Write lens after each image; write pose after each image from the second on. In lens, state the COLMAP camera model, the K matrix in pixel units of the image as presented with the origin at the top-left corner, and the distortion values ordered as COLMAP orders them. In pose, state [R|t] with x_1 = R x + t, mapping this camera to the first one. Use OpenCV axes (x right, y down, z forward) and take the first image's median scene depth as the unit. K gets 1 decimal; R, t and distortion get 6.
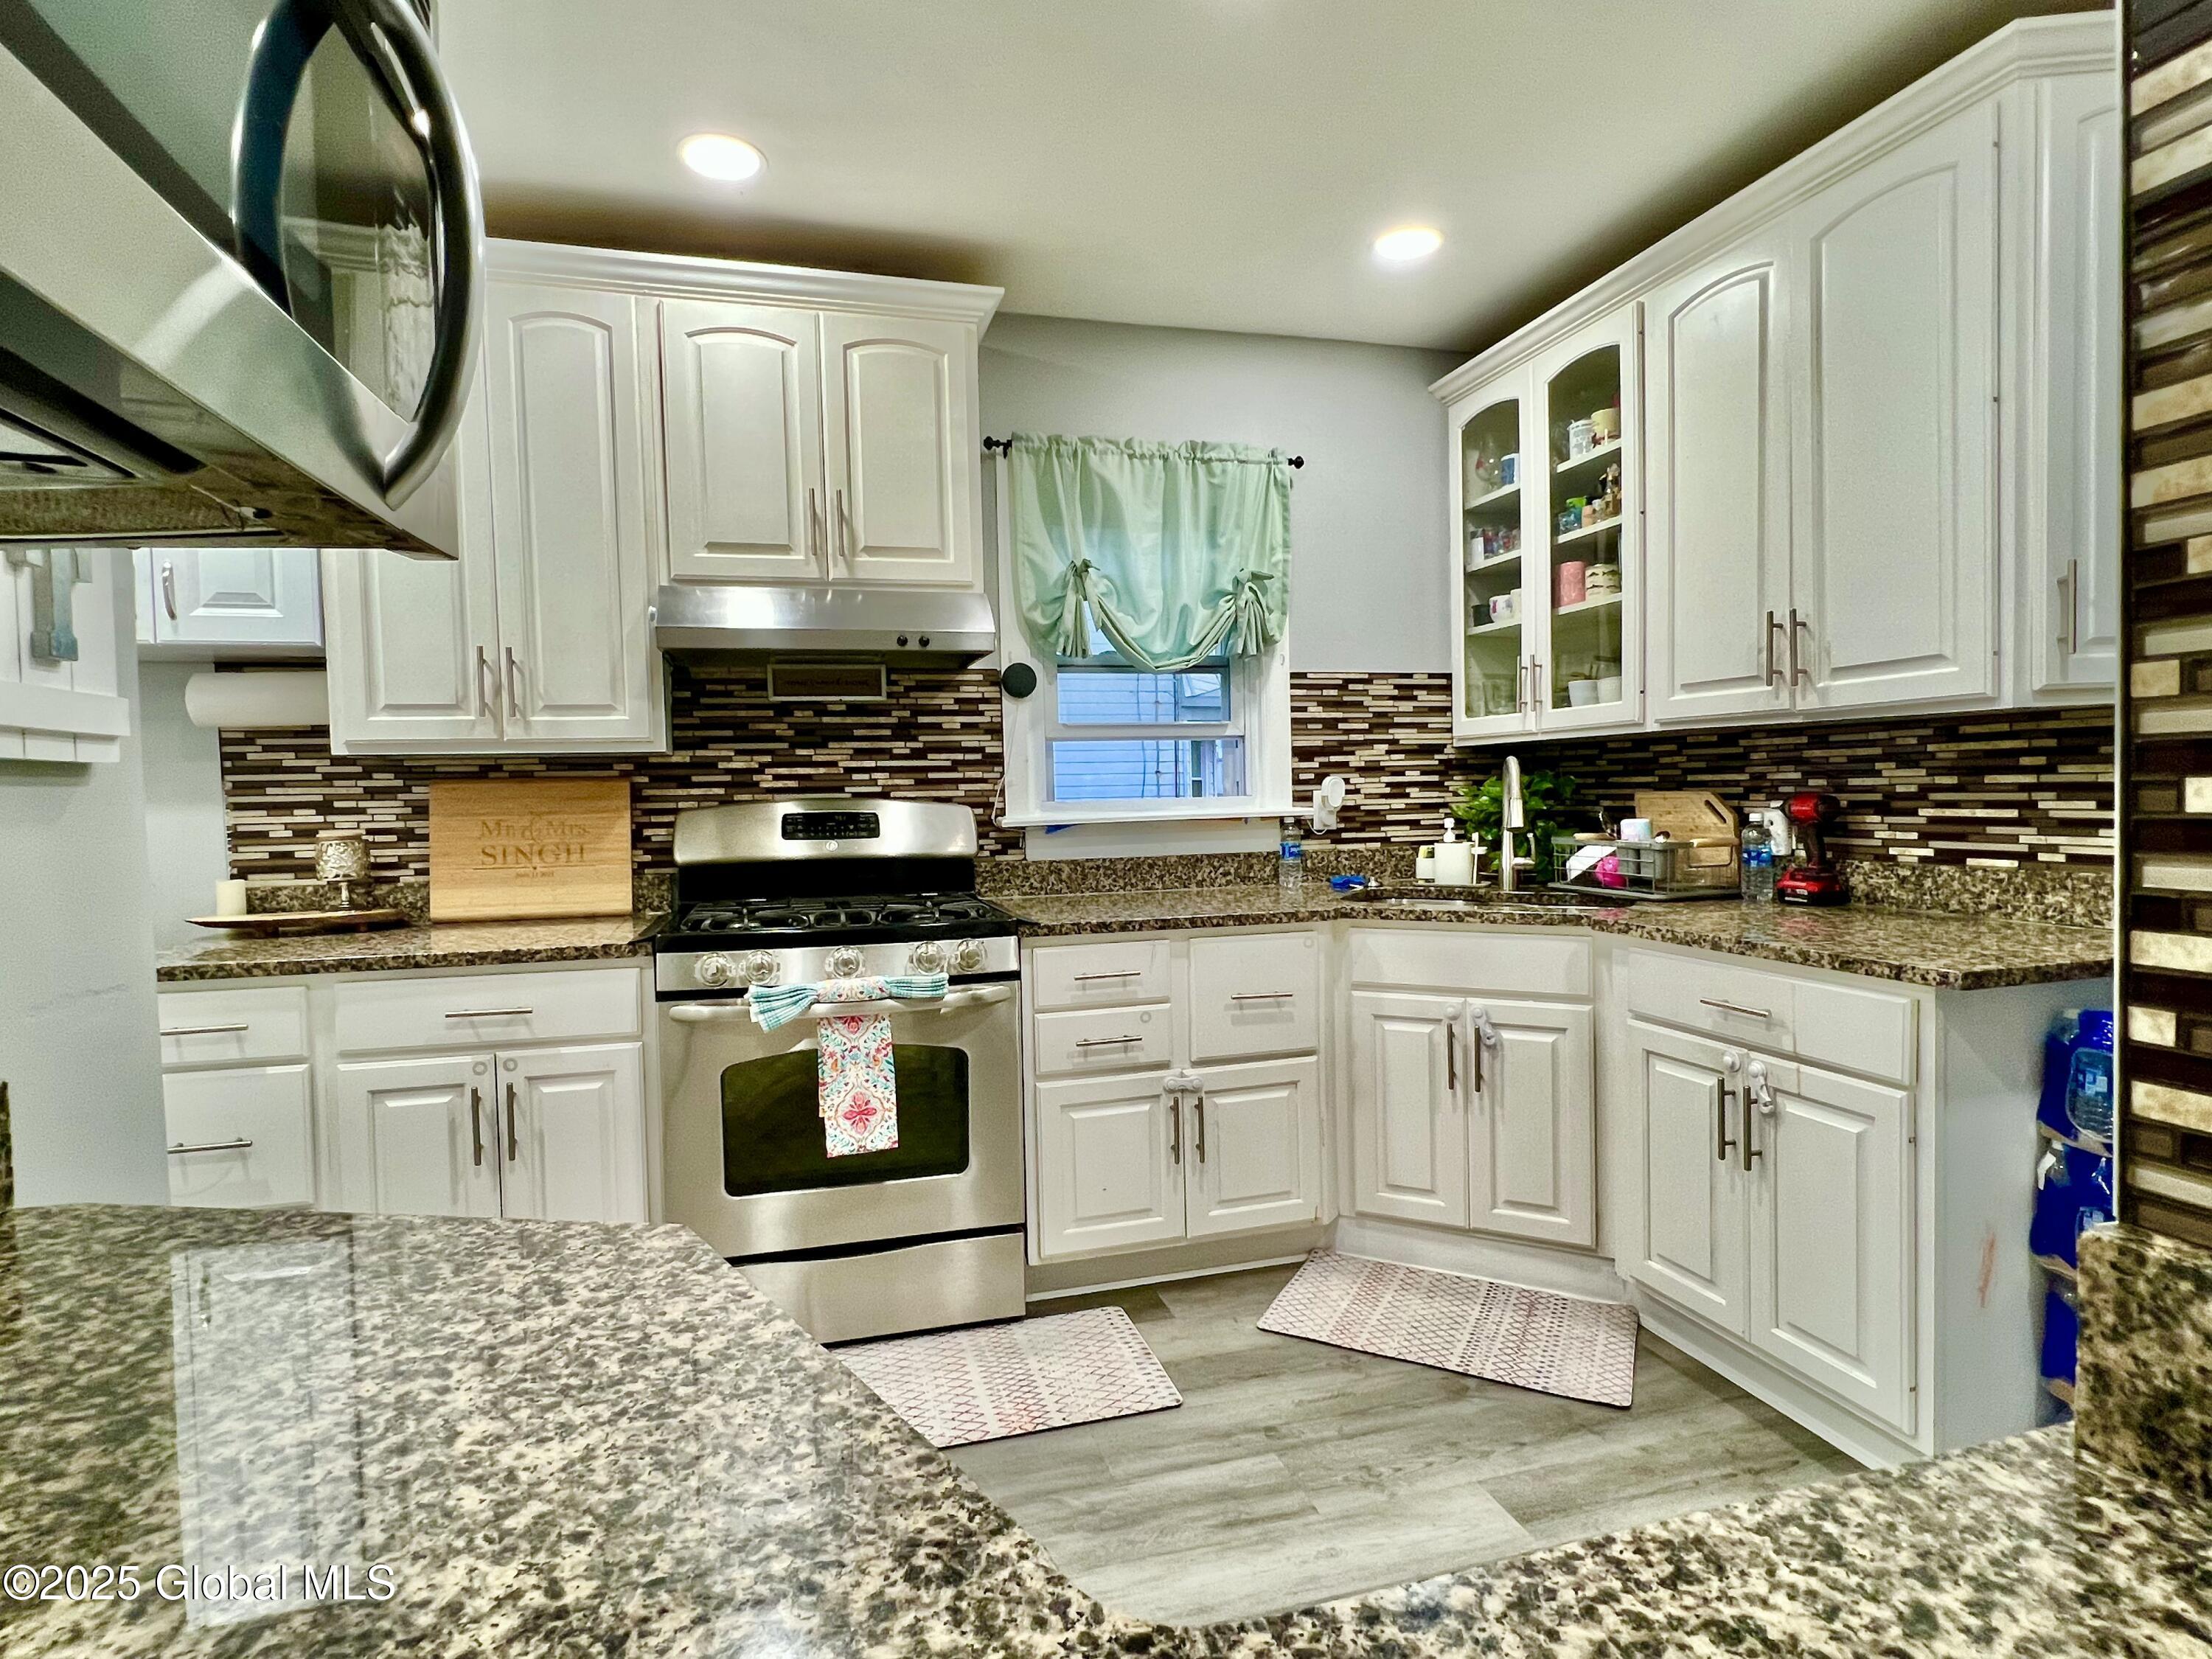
lens RADIAL K [[1130.6, 0, 1095.5], [0, 1130.6, 834.5], [0, 0, 1]] dist [-0.002484, -0.002199]
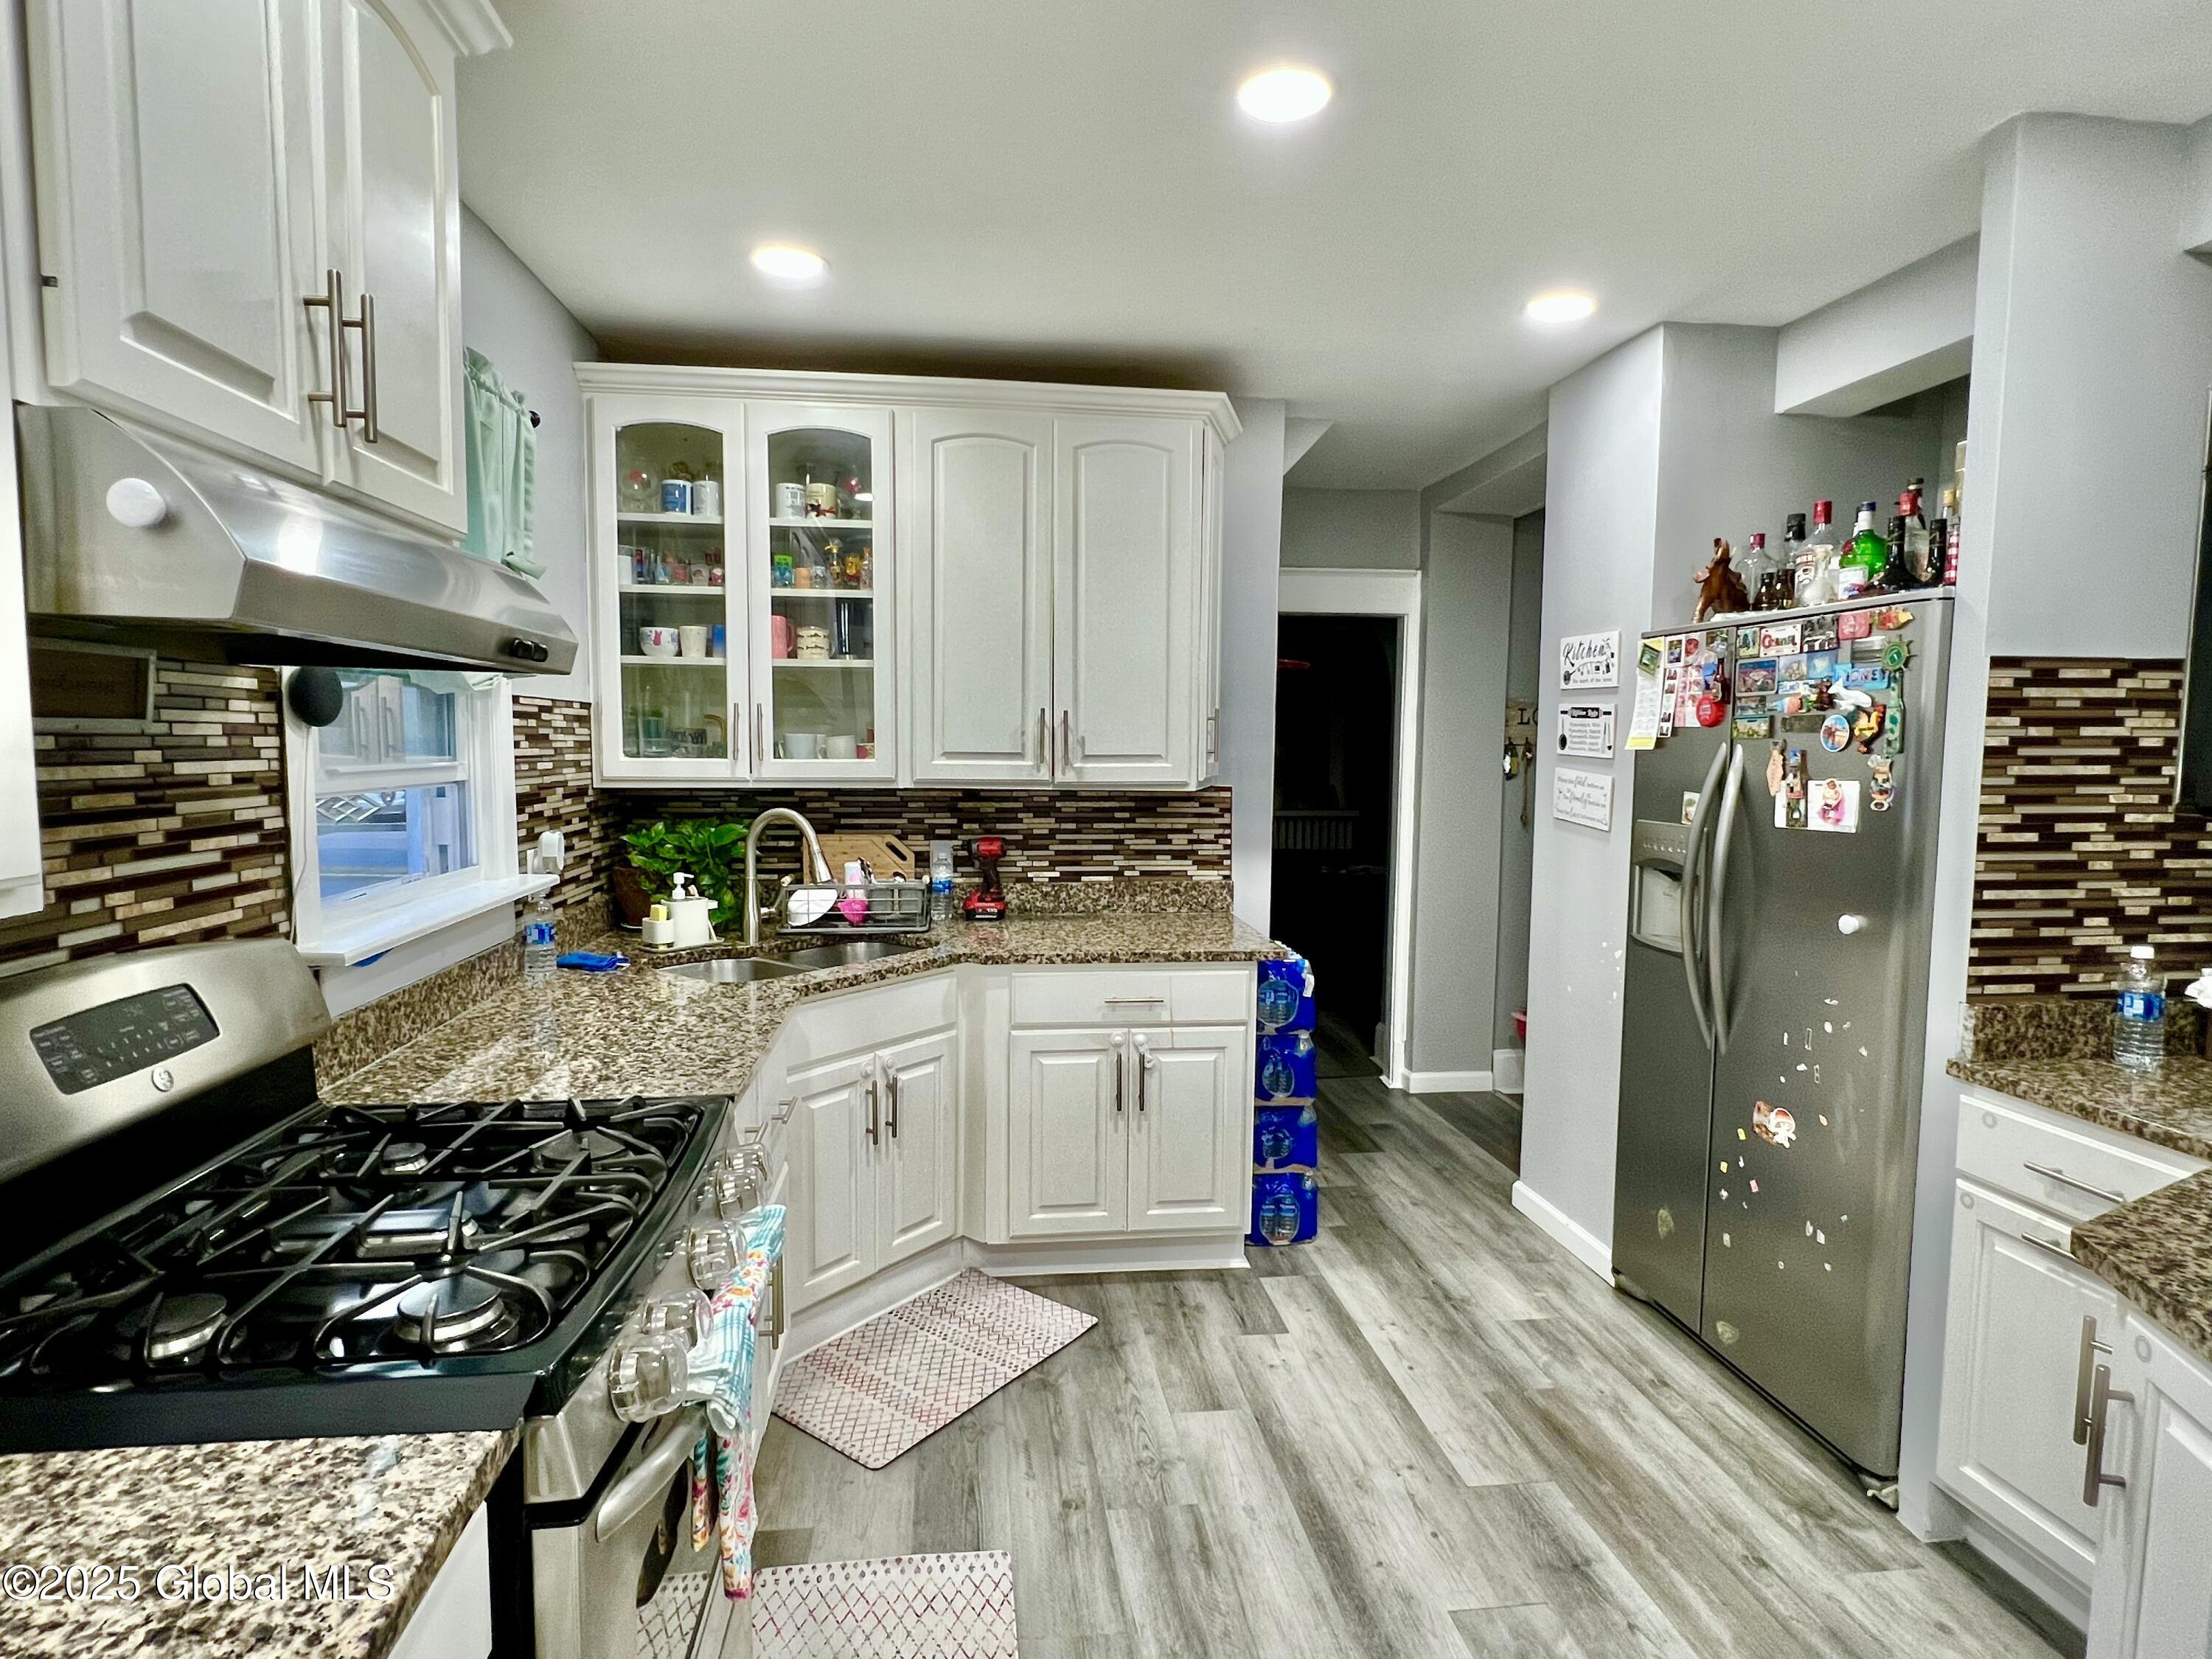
lens RADIAL K [[1130.6, 0, 1099.5], [0, 1130.6, 832.1], [0, 0, 1]] dist [-0.002484, -0.002199]
pose [[0.153330, -0.055211, 0.986632, -0.577265], [0.027985, 0.998280, 0.051514, -0.092124], [-0.987779, 0.019712, 0.154611, 0.572247]]
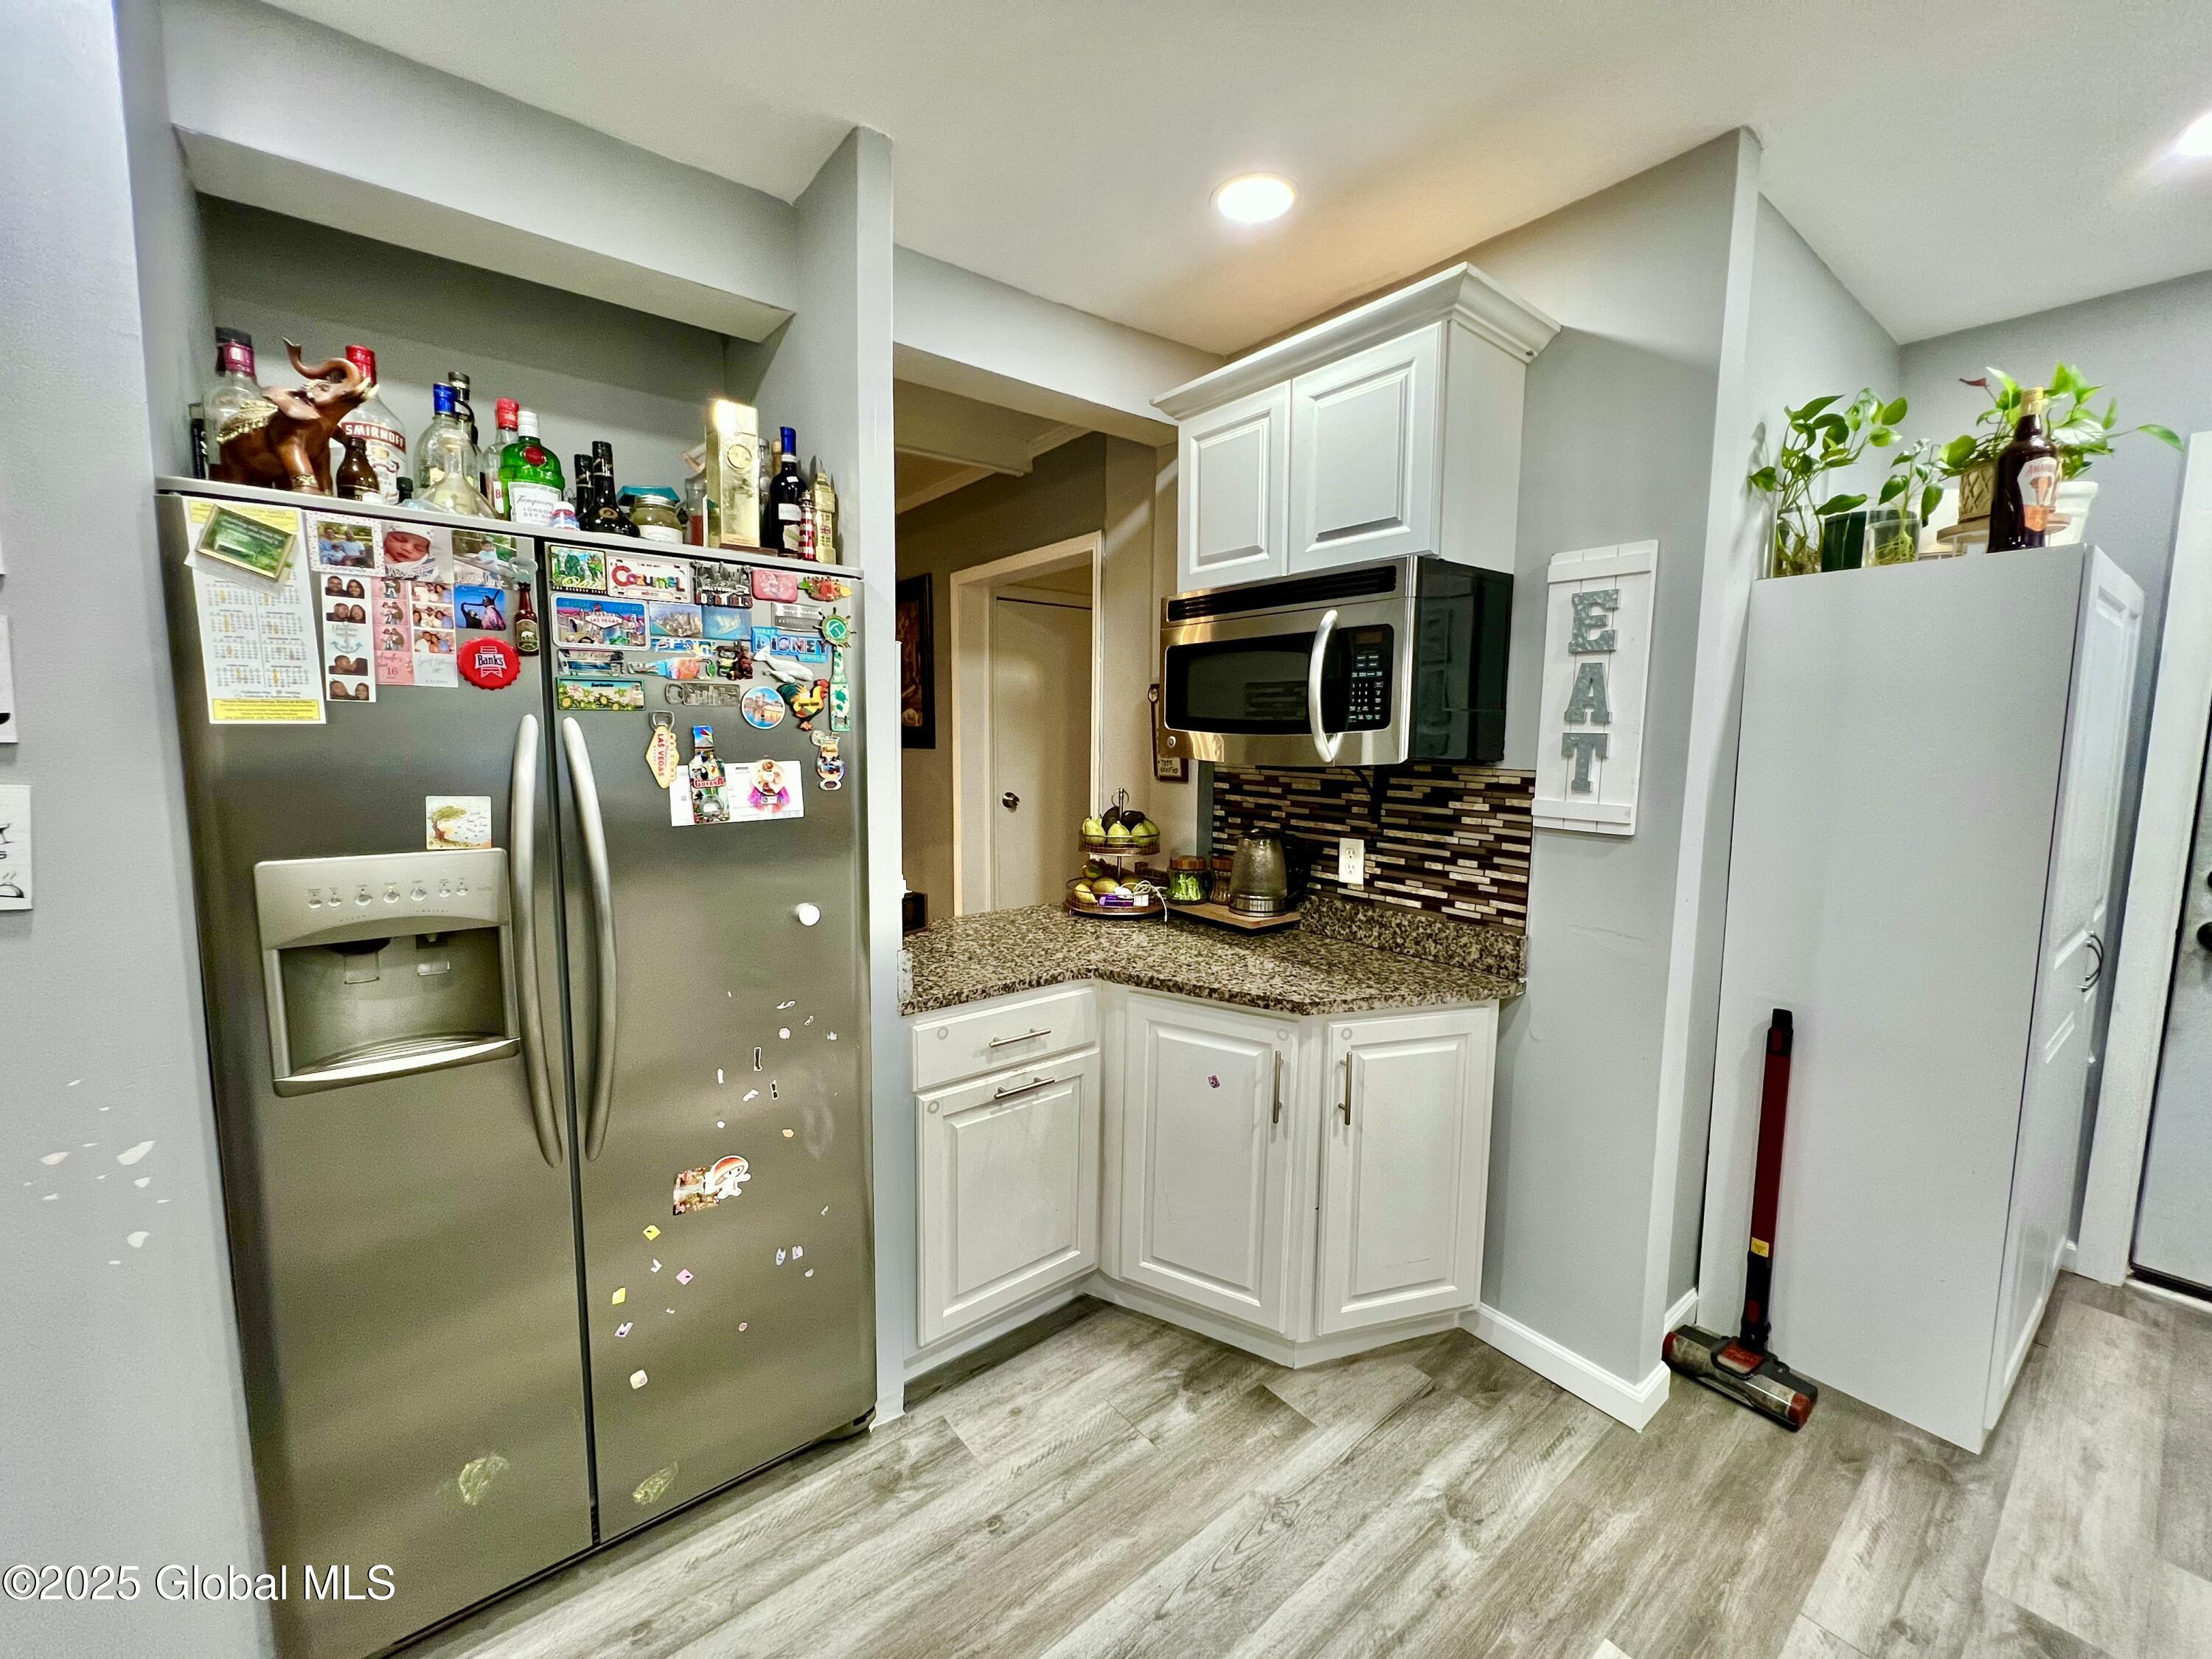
lens RADIAL K [[884.7, 0, 1095.6], [0, 884.7, 831.8], [0, 0, 1]] dist [-0.004401, 0.000700]
pose [[-0.926004, 0.054689, -0.373532, 0.255643], [-0.005783, 0.987280, 0.158884, -0.116669], [0.377471, 0.149287, -0.913909, 0.754041]]
